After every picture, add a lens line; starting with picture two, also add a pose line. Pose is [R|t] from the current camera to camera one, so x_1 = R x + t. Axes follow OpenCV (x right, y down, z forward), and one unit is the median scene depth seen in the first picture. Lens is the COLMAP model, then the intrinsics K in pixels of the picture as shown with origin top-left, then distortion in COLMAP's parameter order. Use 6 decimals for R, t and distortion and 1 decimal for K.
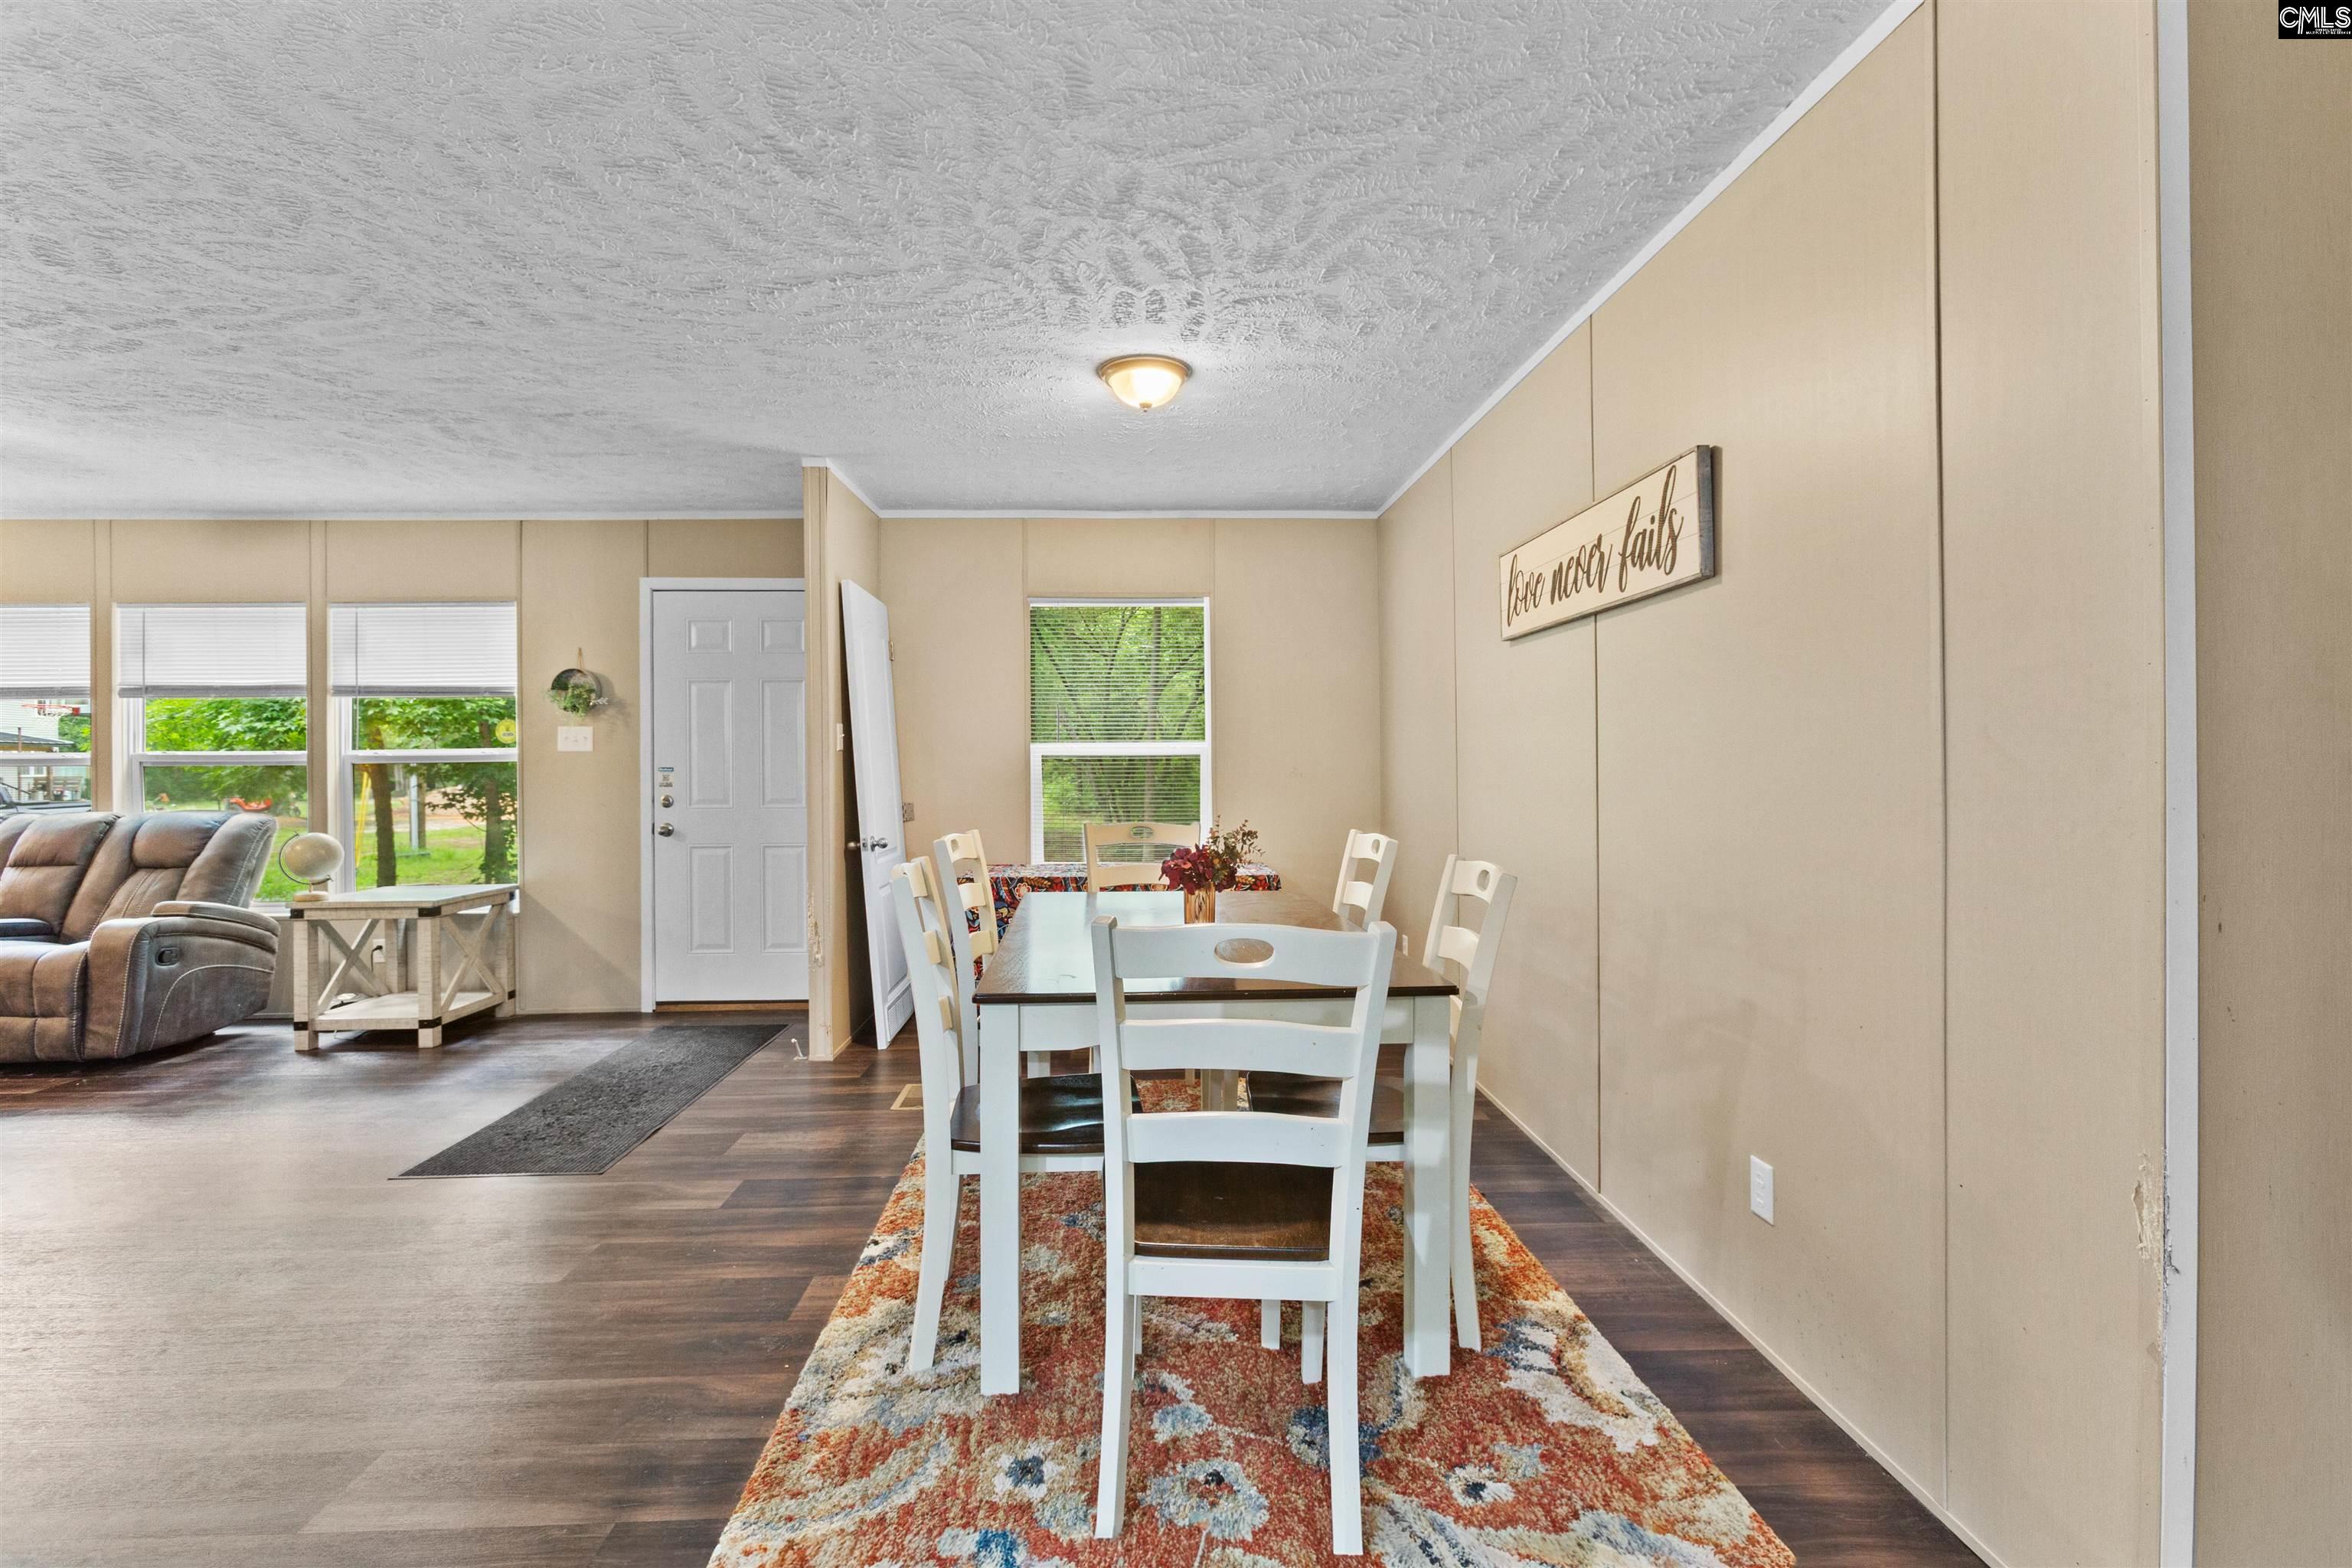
lens RADIAL K [[1047.2, 0, 1177.1], [0, 1047.2, 756.0], [0, 0, 1]] dist [-0.002753, 0.000055]
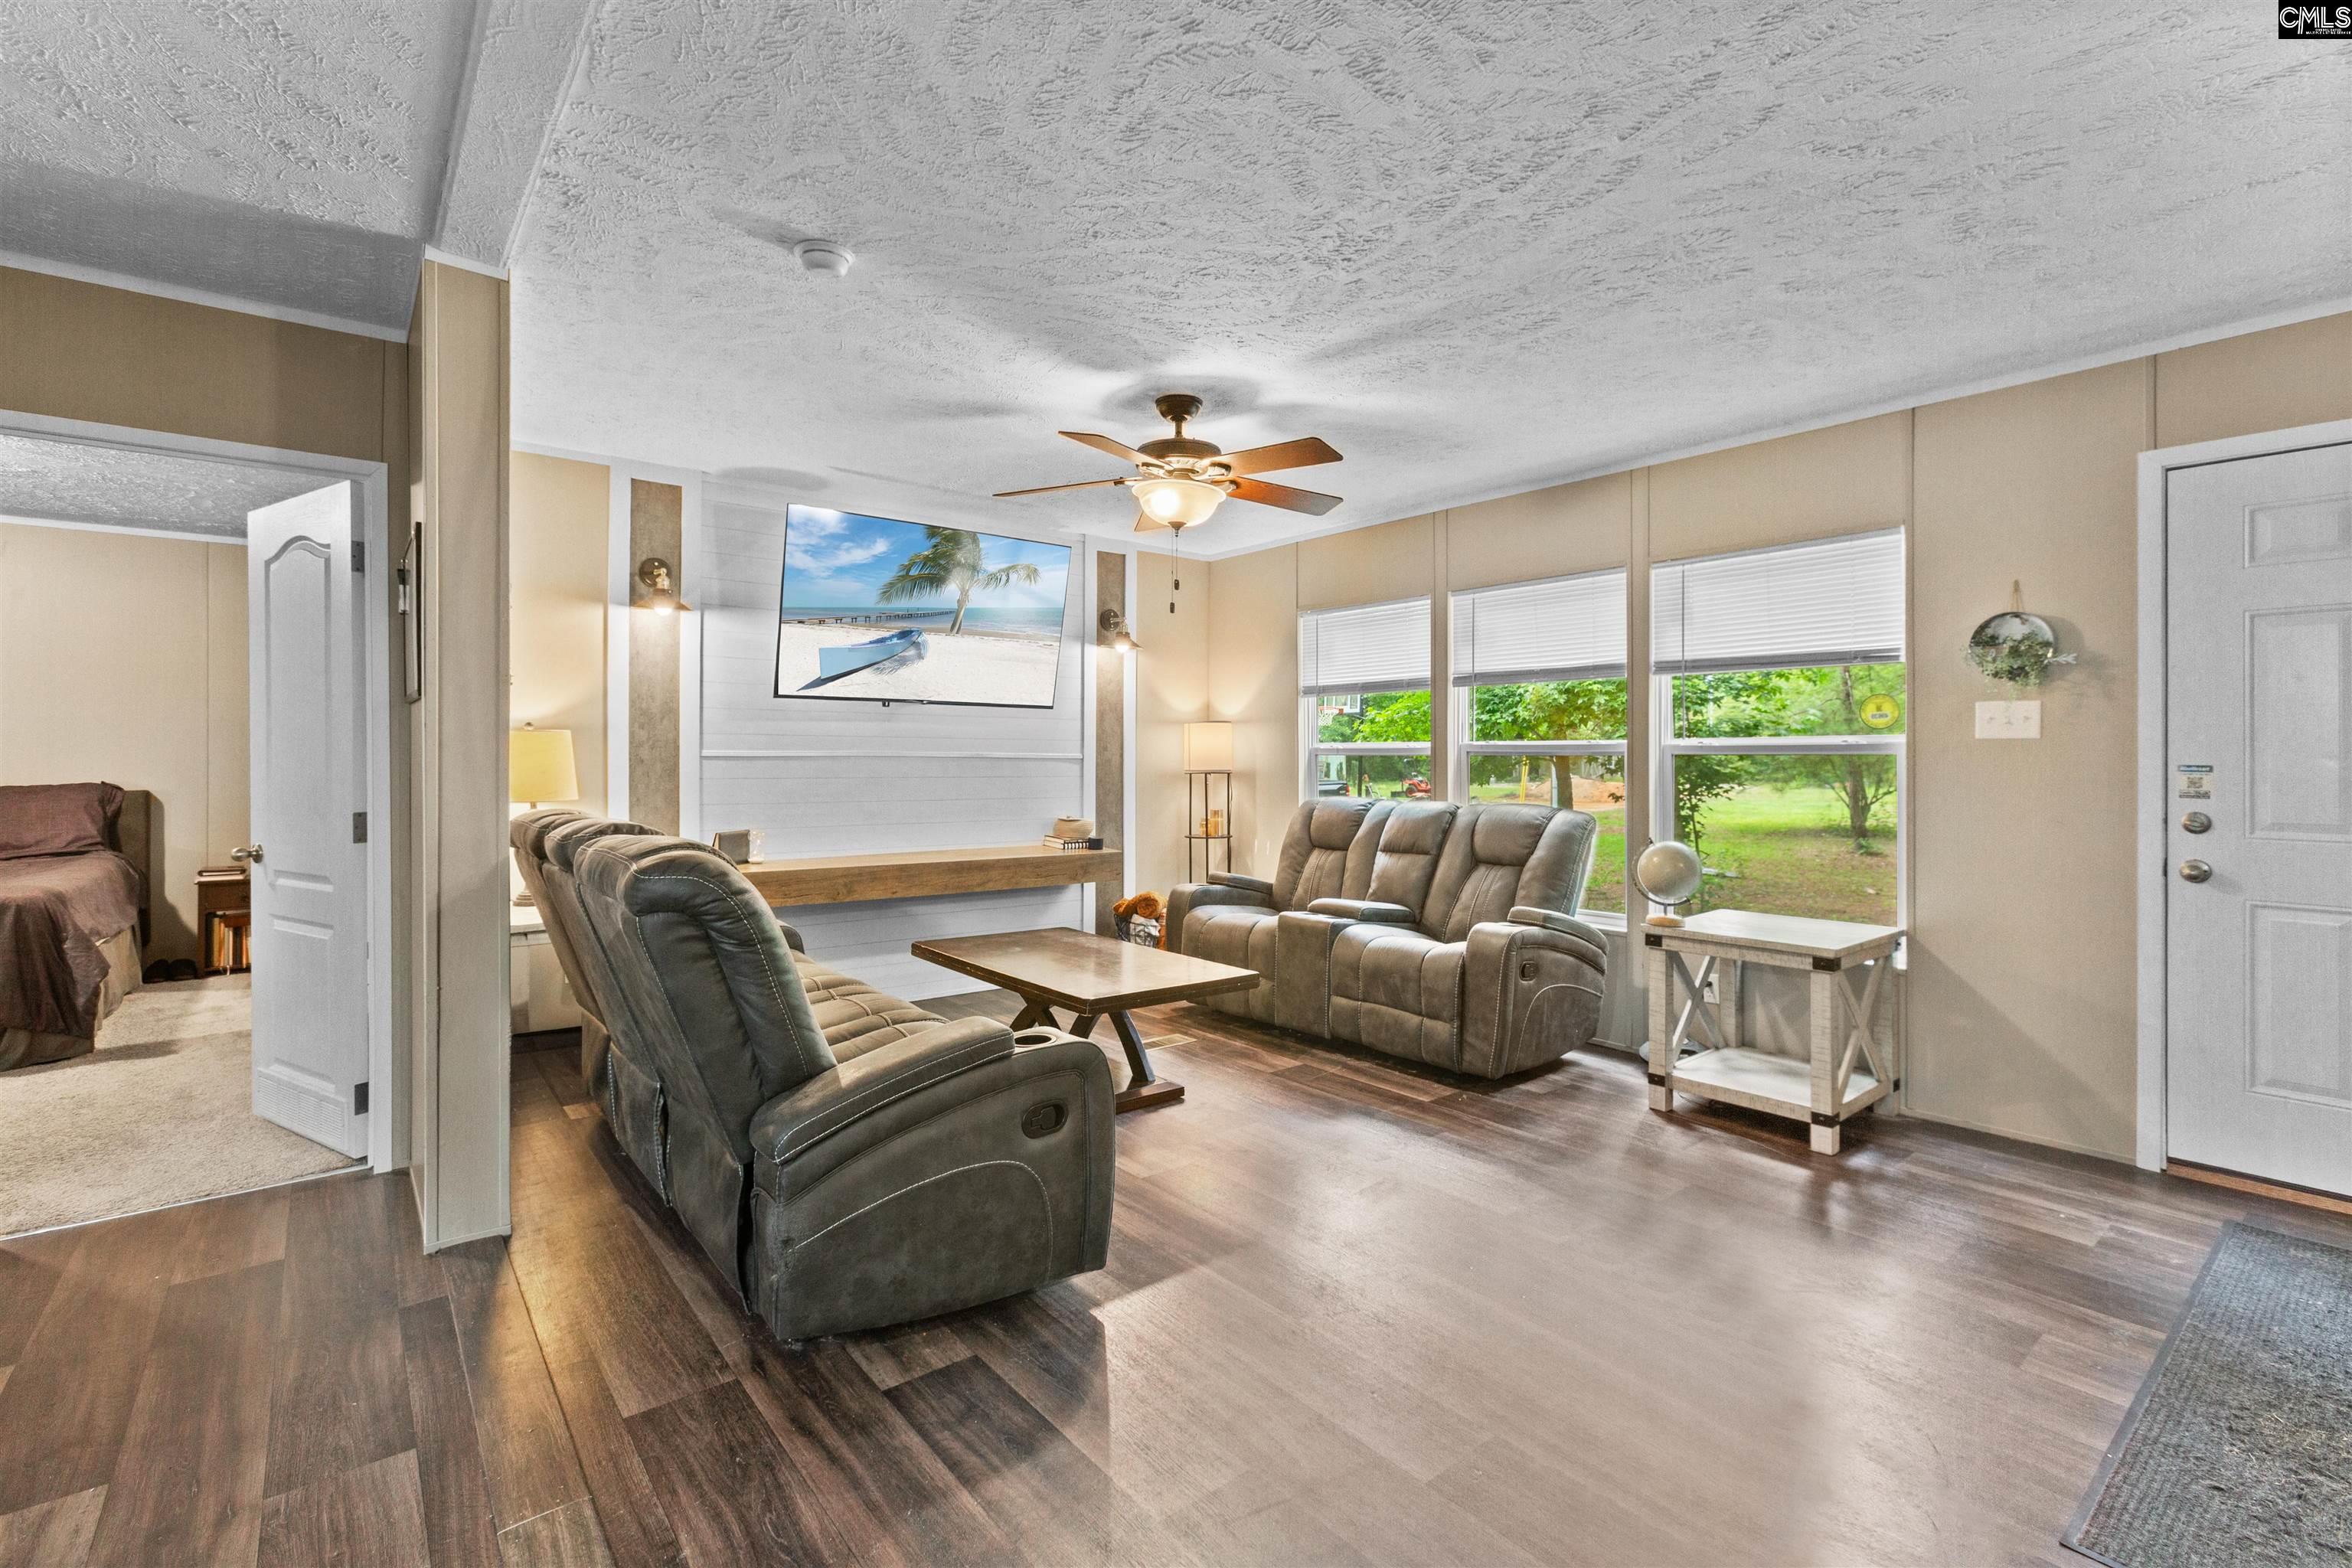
lens RADIAL K [[1051.2, 0, 1158.2], [0, 1051.2, 752.7], [0, 0, 1]] dist [-0.019072, -0.000099]
pose [[0.575425, 0.005551, -0.817836, -0.379326], [-0.000444, 0.999979, 0.006474, 0.000465], [0.817854, -0.003362, 0.575415, 0.208050]]
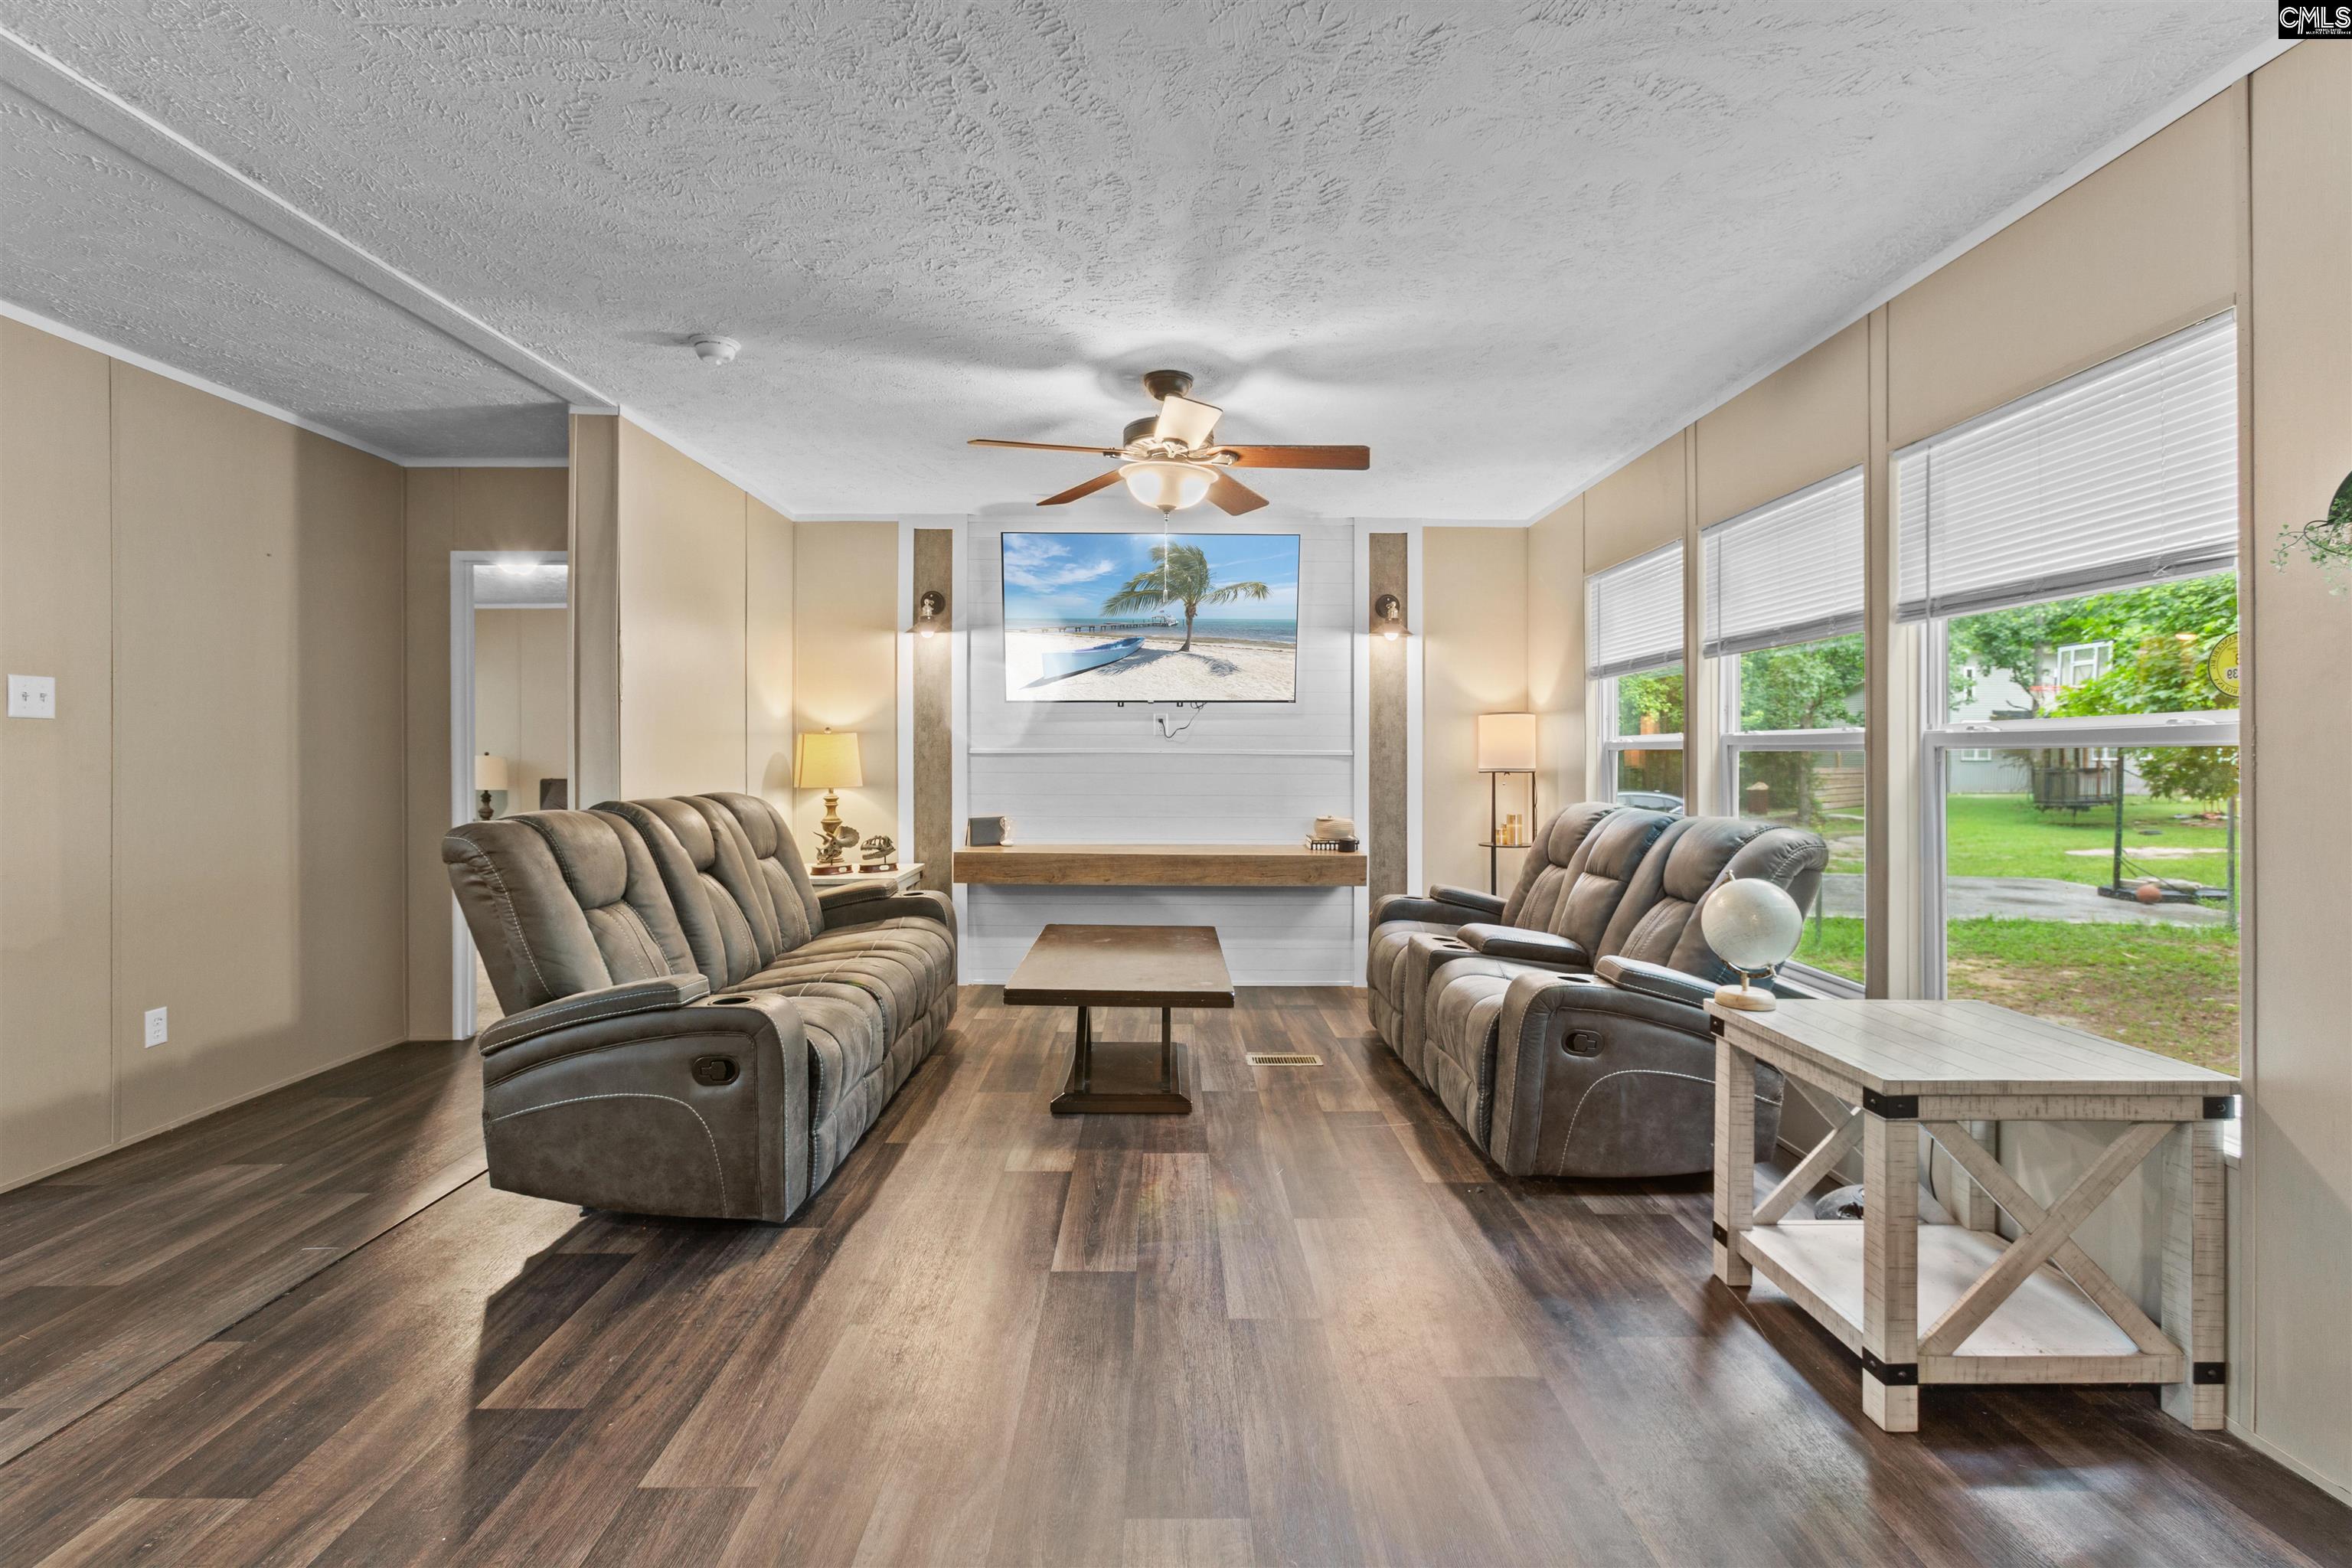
lens RADIAL K [[1047.2, 0, 1177.1], [0, 1047.2, 756.0], [0, 0, 1]] dist [-0.002753, 0.000055]
pose [[-0.049513, 0.008023, -0.998741, -0.272183], [0.005968, 0.999952, 0.007736, 0.005275], [0.998756, -0.005577, -0.049558, 0.706297]]
